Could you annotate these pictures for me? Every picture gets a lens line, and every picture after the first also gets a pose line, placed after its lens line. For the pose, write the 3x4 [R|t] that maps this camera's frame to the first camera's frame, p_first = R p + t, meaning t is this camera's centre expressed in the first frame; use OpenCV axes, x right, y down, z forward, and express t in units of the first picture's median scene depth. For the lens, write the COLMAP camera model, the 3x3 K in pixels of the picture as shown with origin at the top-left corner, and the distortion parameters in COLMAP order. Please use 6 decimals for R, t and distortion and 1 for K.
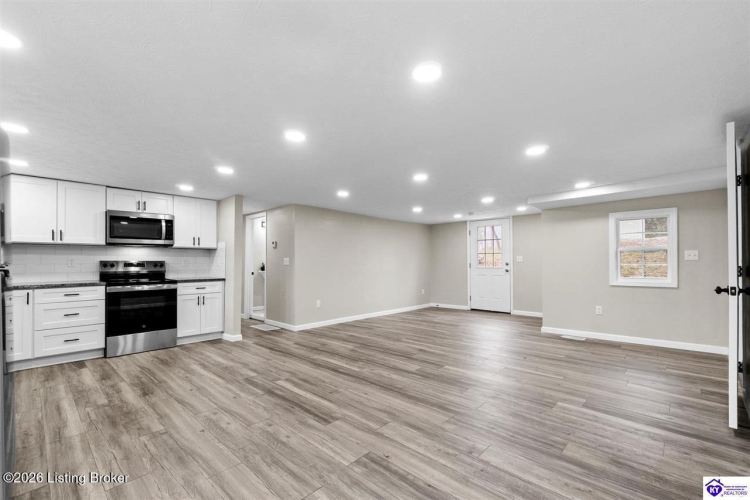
lens RADIAL K [[329.4, 0, 375.4], [0, 329.4, 253.1], [0, 0, 1]] dist [-0.000064, -0.000049]
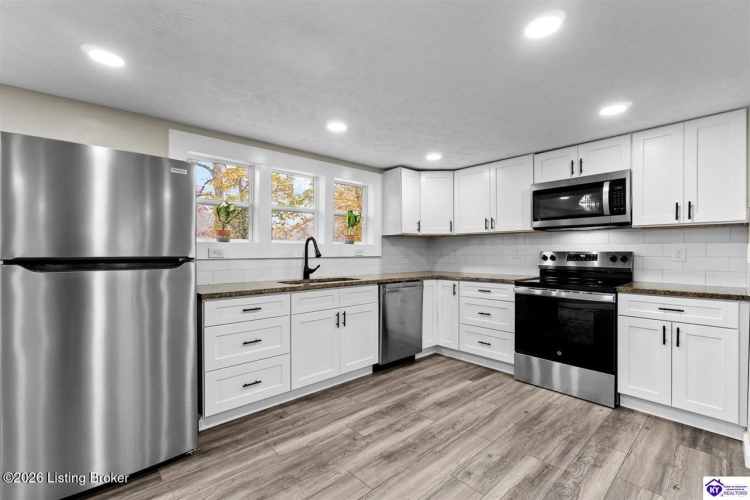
lens RADIAL K [[329.4, 0, 375.4], [0, 329.4, 253.1], [0, 0, 1]] dist [-0.000064, -0.000049]
pose [[-0.083268, 0.003962, -0.996519, -0.033514], [0.026005, 0.999660, 0.001802, 0.017096], [0.996188, -0.025764, -0.083342, 0.758079]]
